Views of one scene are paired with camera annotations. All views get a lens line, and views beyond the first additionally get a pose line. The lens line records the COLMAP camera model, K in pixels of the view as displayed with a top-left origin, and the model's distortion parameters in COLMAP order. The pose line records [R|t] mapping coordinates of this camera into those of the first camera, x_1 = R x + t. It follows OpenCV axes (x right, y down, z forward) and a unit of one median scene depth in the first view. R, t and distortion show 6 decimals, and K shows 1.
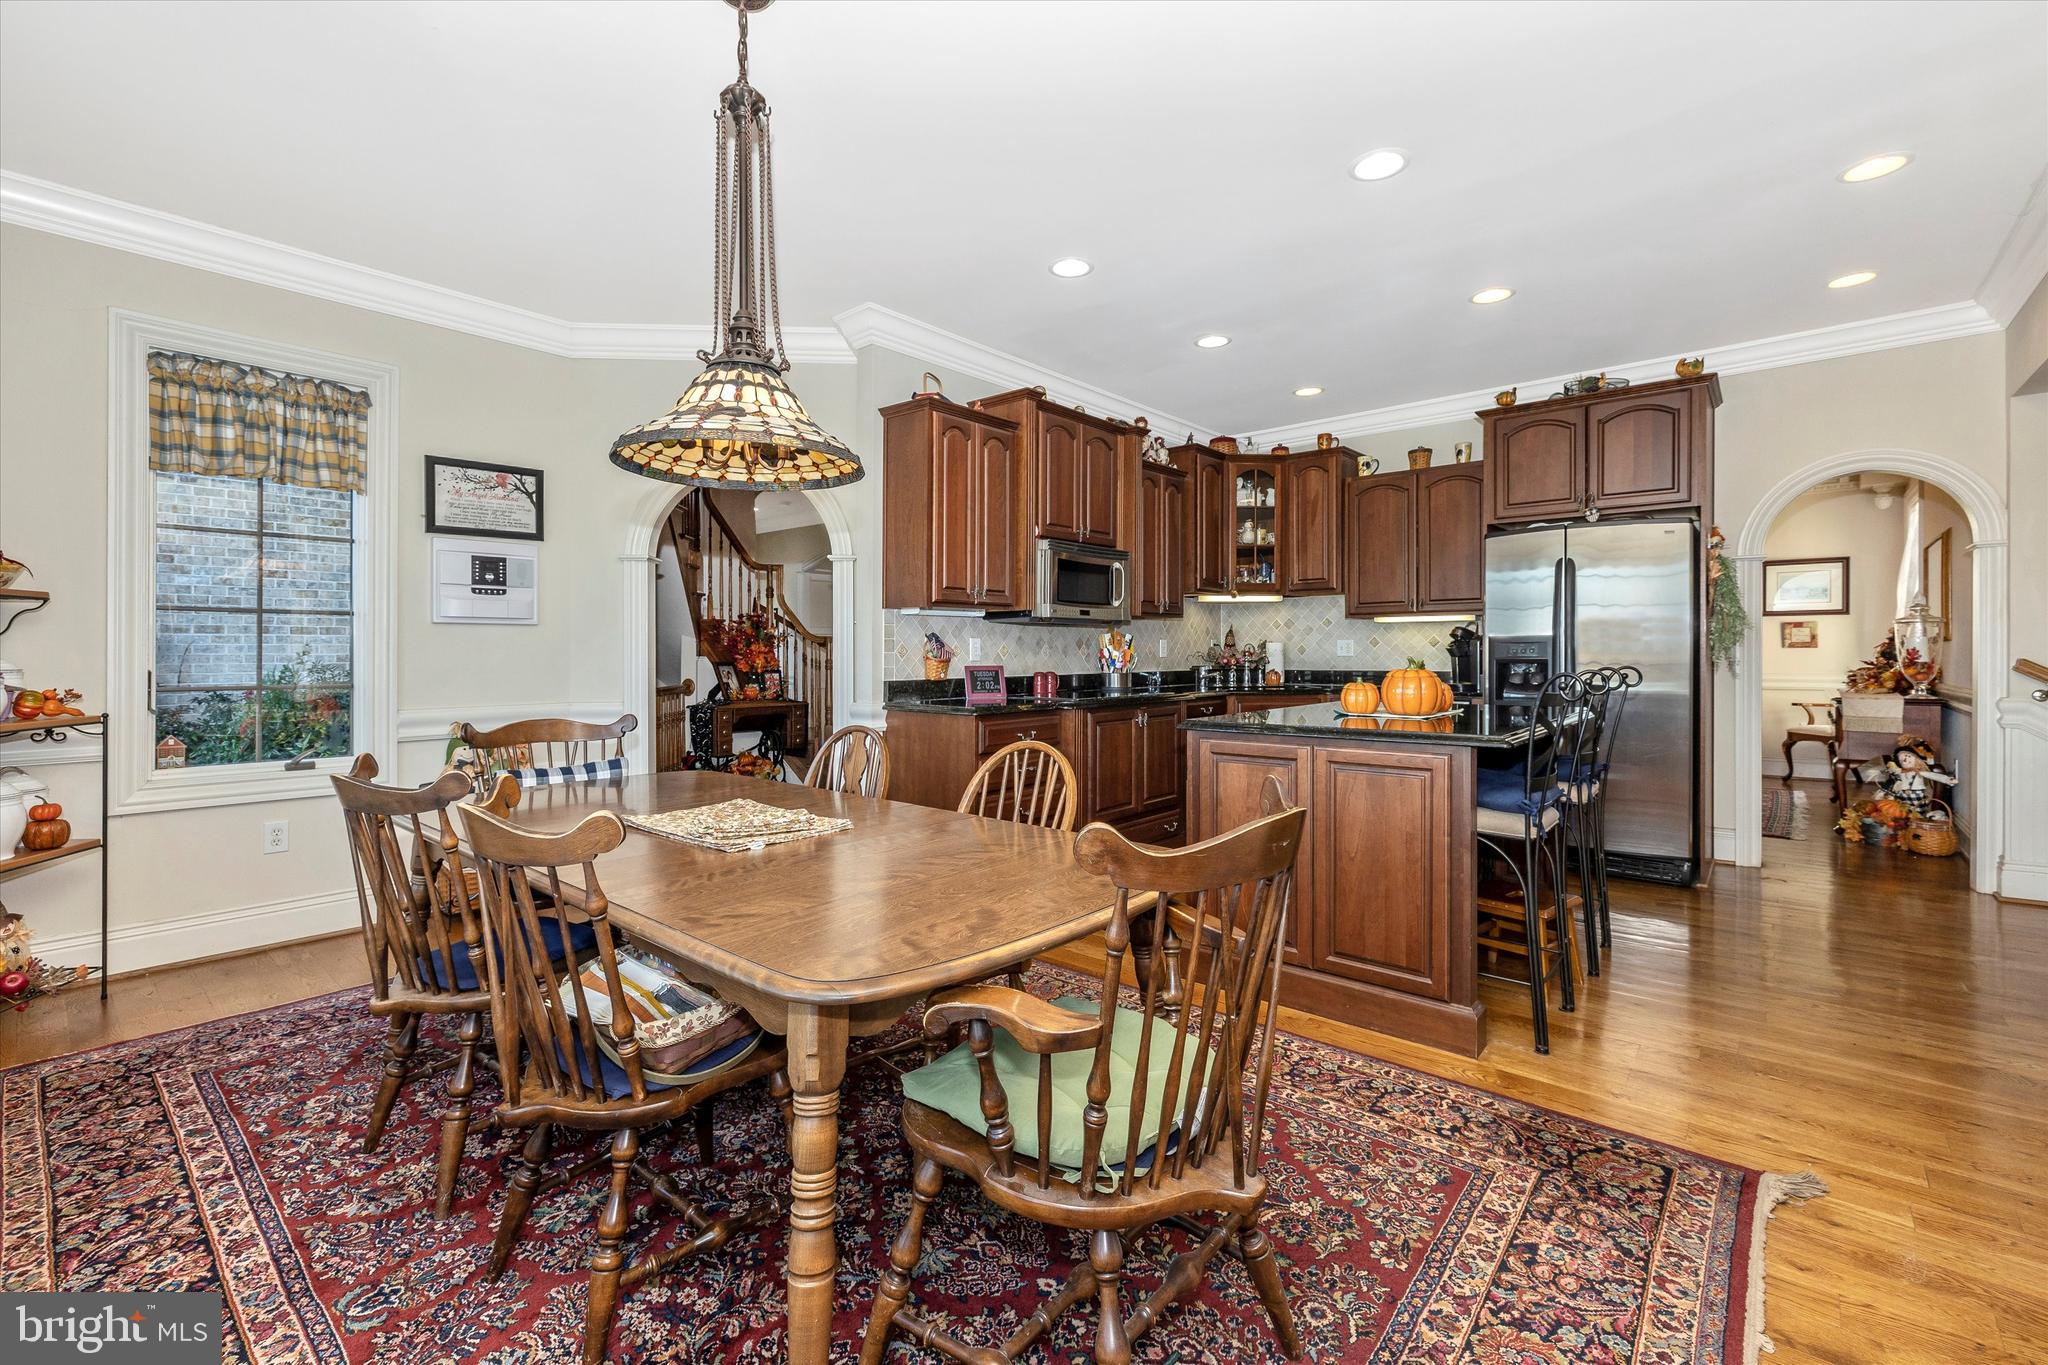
lens RADIAL K [[917.9, 0, 1017.3], [0, 917.9, 644.4], [0, 0, 1]] dist [0.000171, -0.000270]
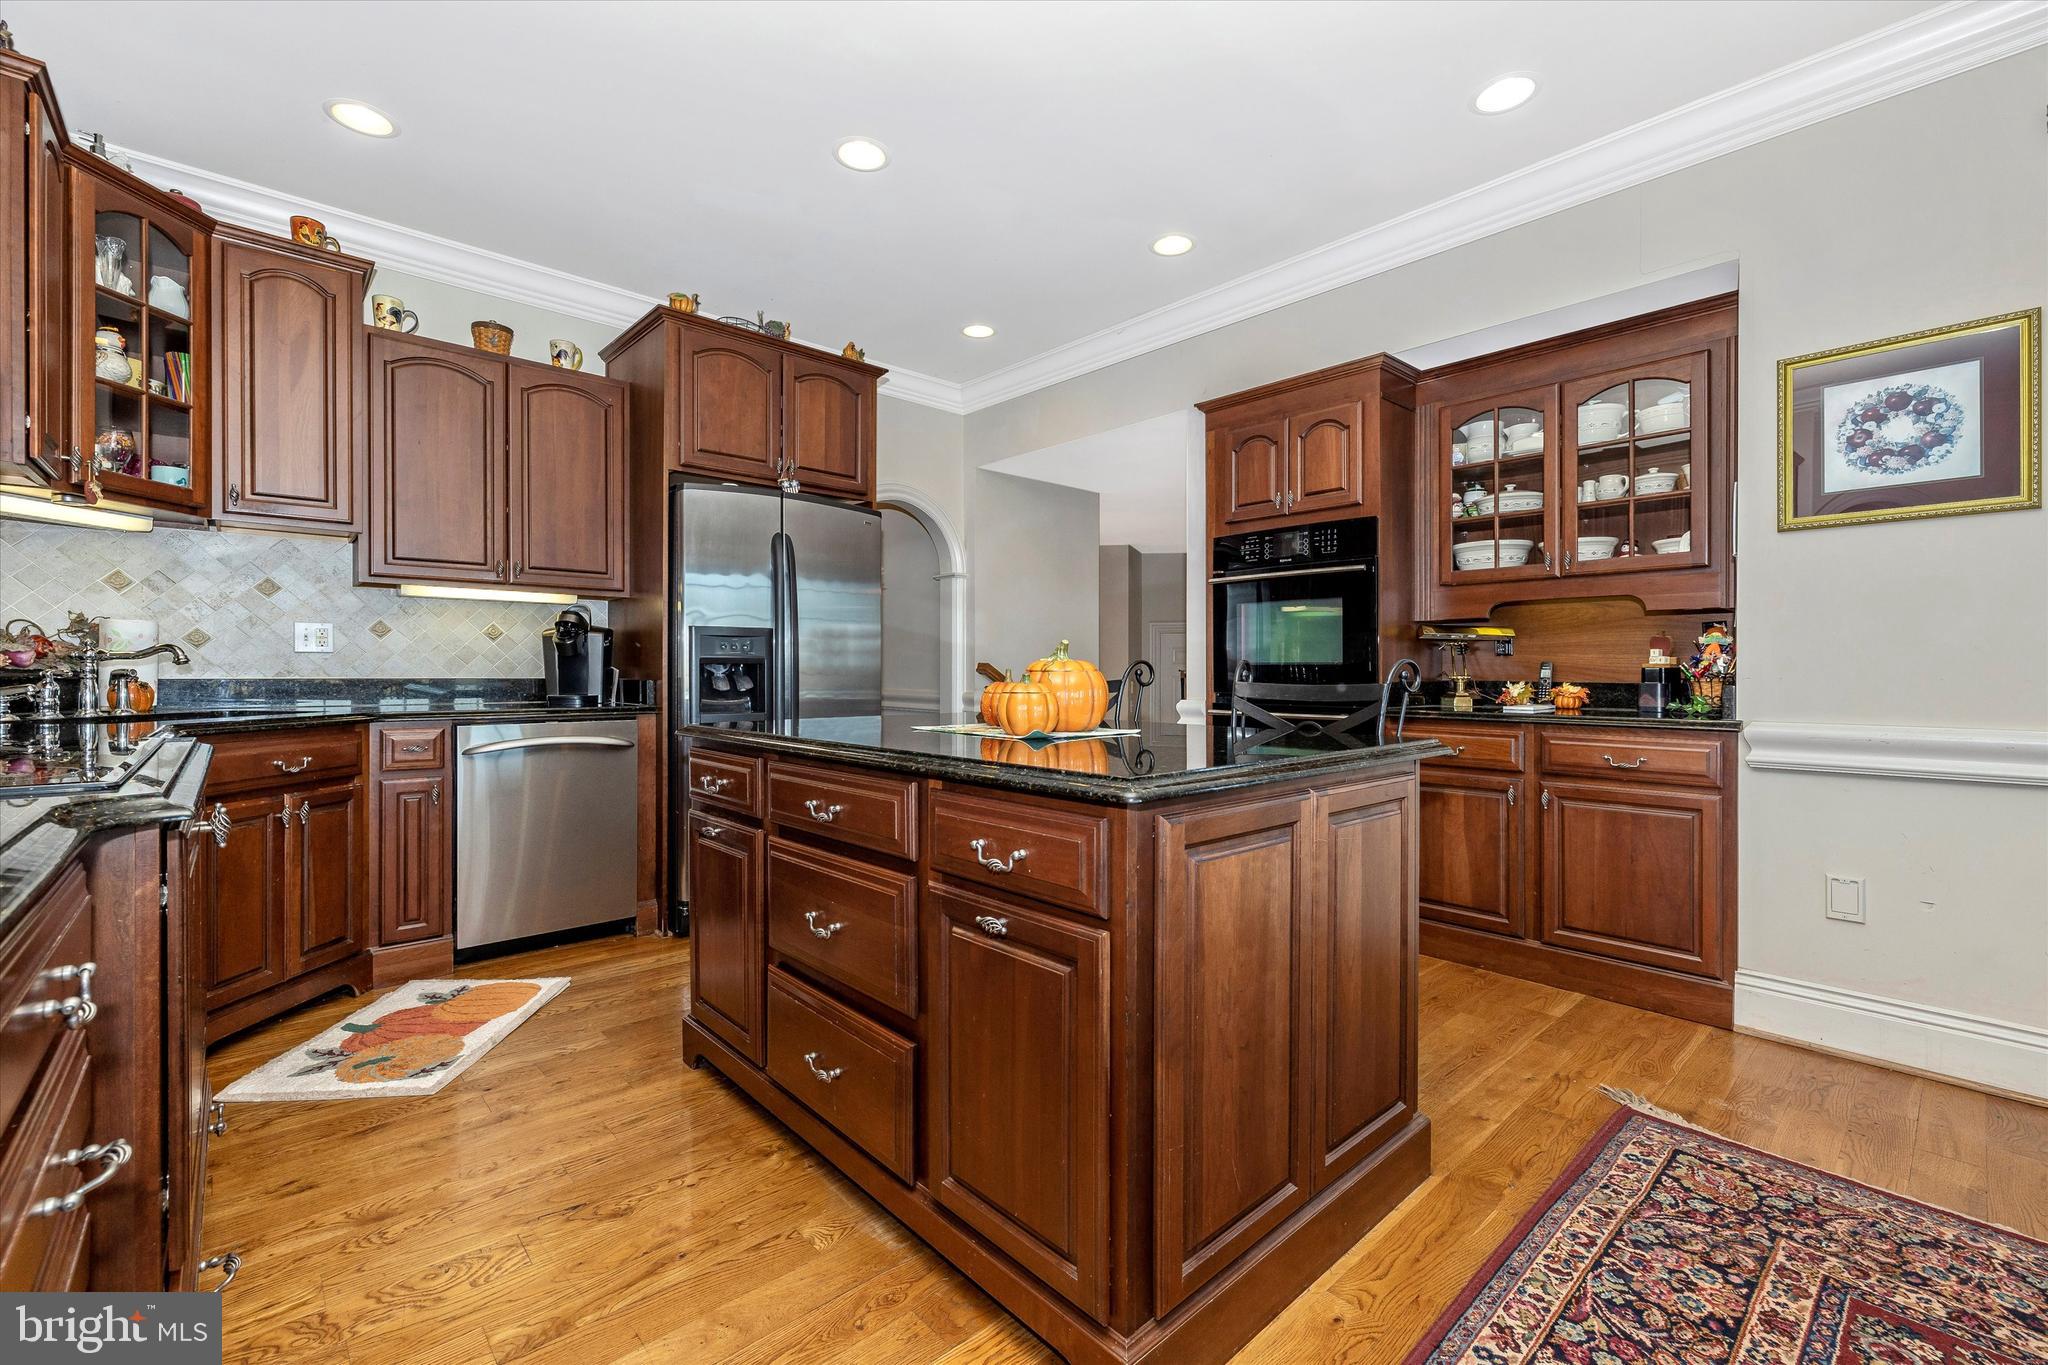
lens RADIAL K [[856.9, 0, 1024.0], [0, 856.9, 682.5], [0, 0, 1]] dist [0.001663, 0.000007]
pose [[0.109618, -0.008400, 0.993938, -0.261853], [-0.008194, 0.999923, 0.009354, 0.059146], [-0.993940, -0.009170, 0.109541, 1.479684]]
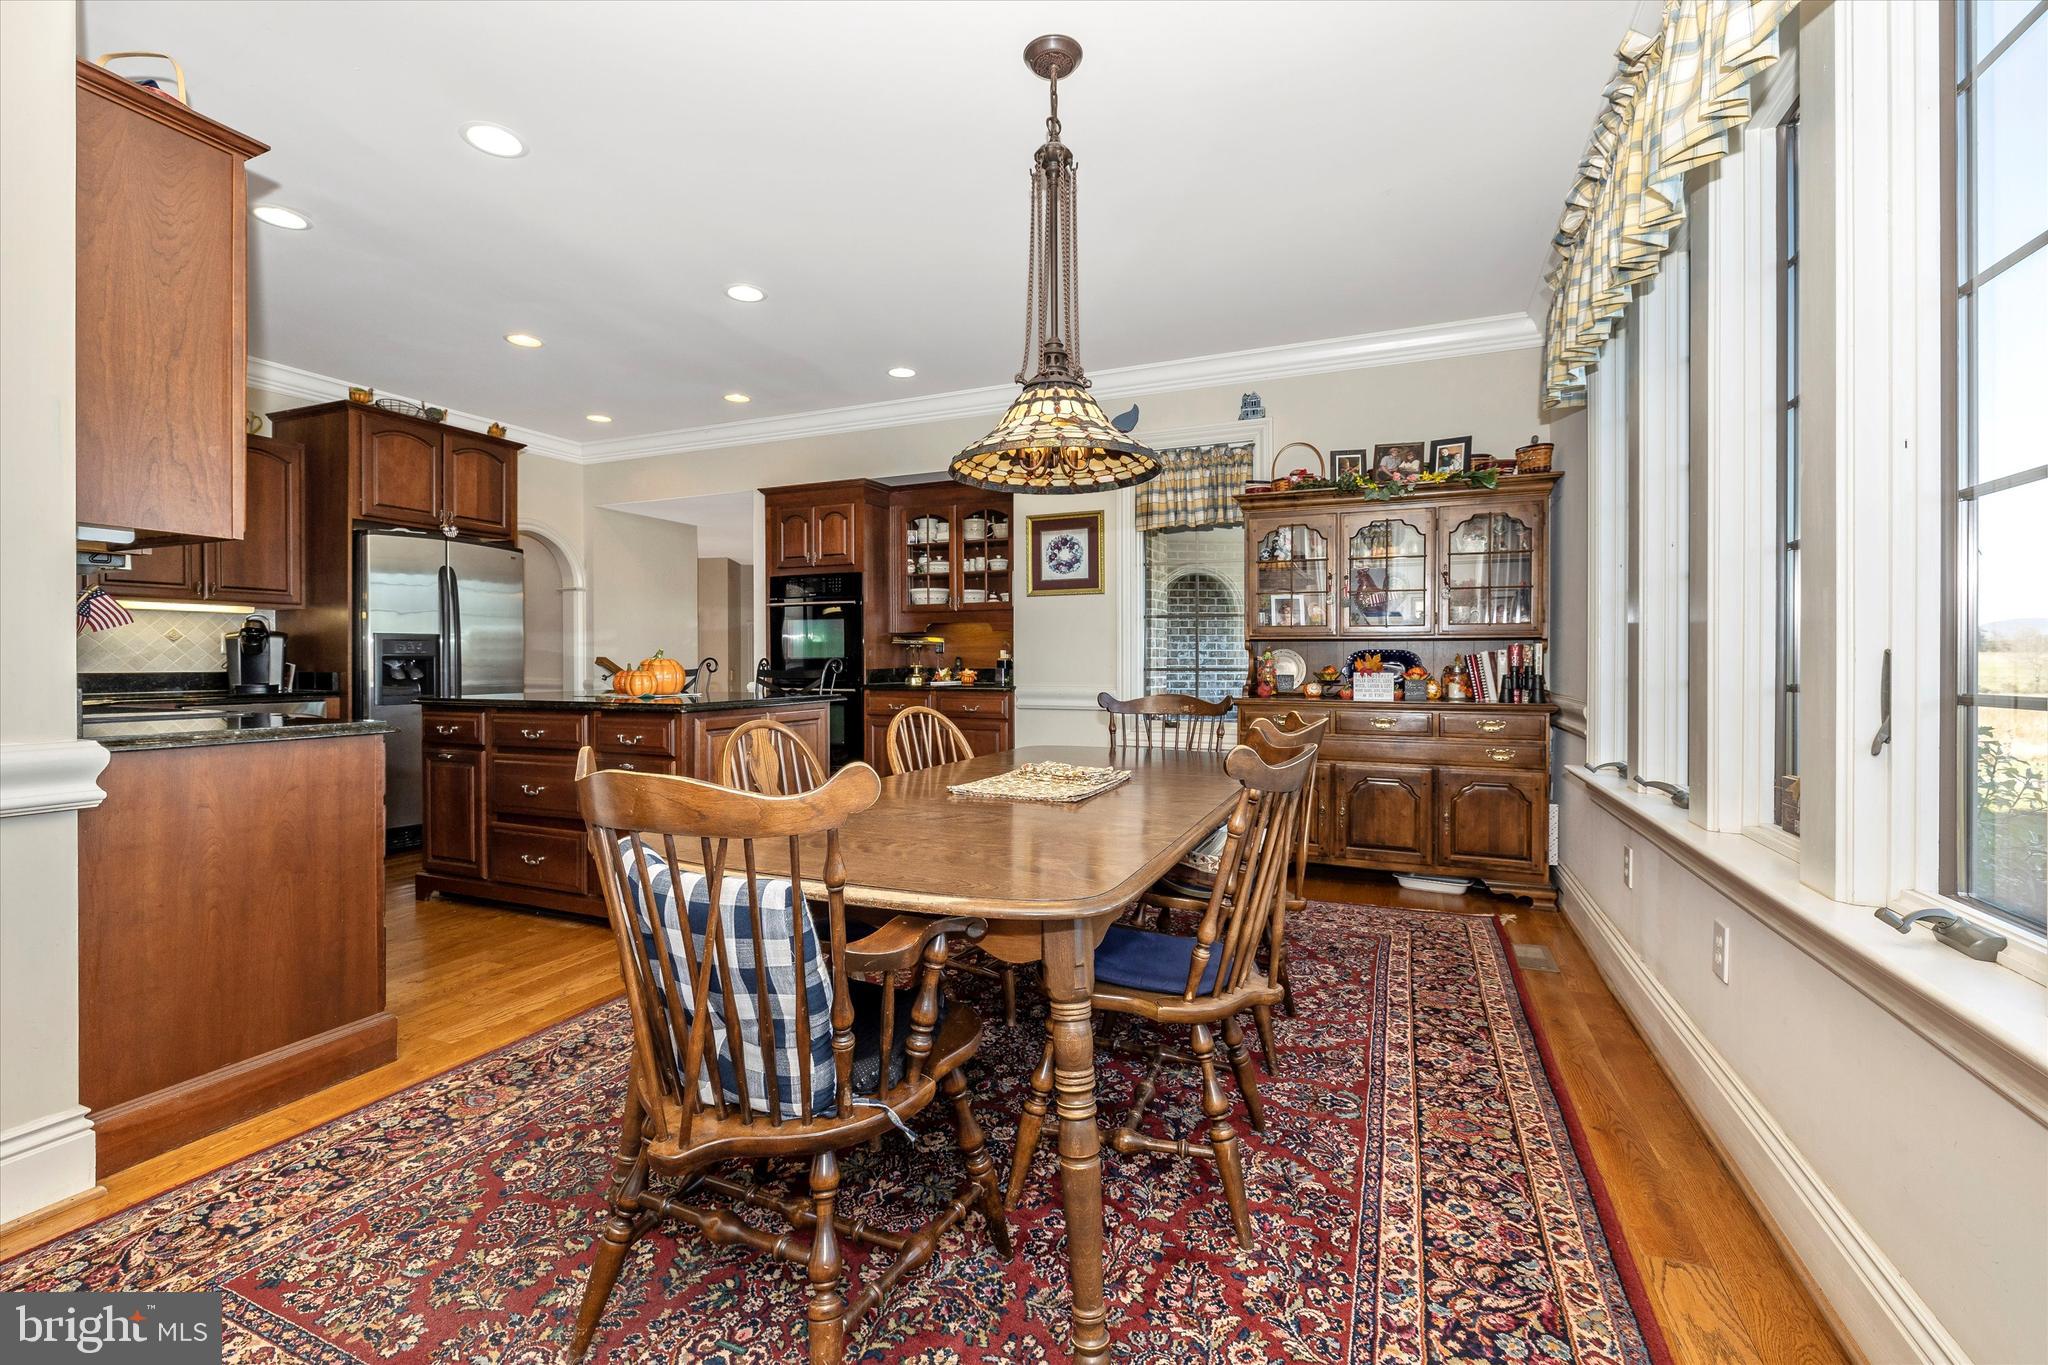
lens RADIAL K [[845.1, 0, 1024.0], [0, 845.1, 682.5], [0, 0, 1]] dist [-0.009836, -0.000107]
pose [[-0.316355, -0.021181, 0.948404, -1.289182], [-0.001877, 0.999763, 0.021702, 0.051673], [-0.948639, 0.005086, -0.316320, 1.373436]]
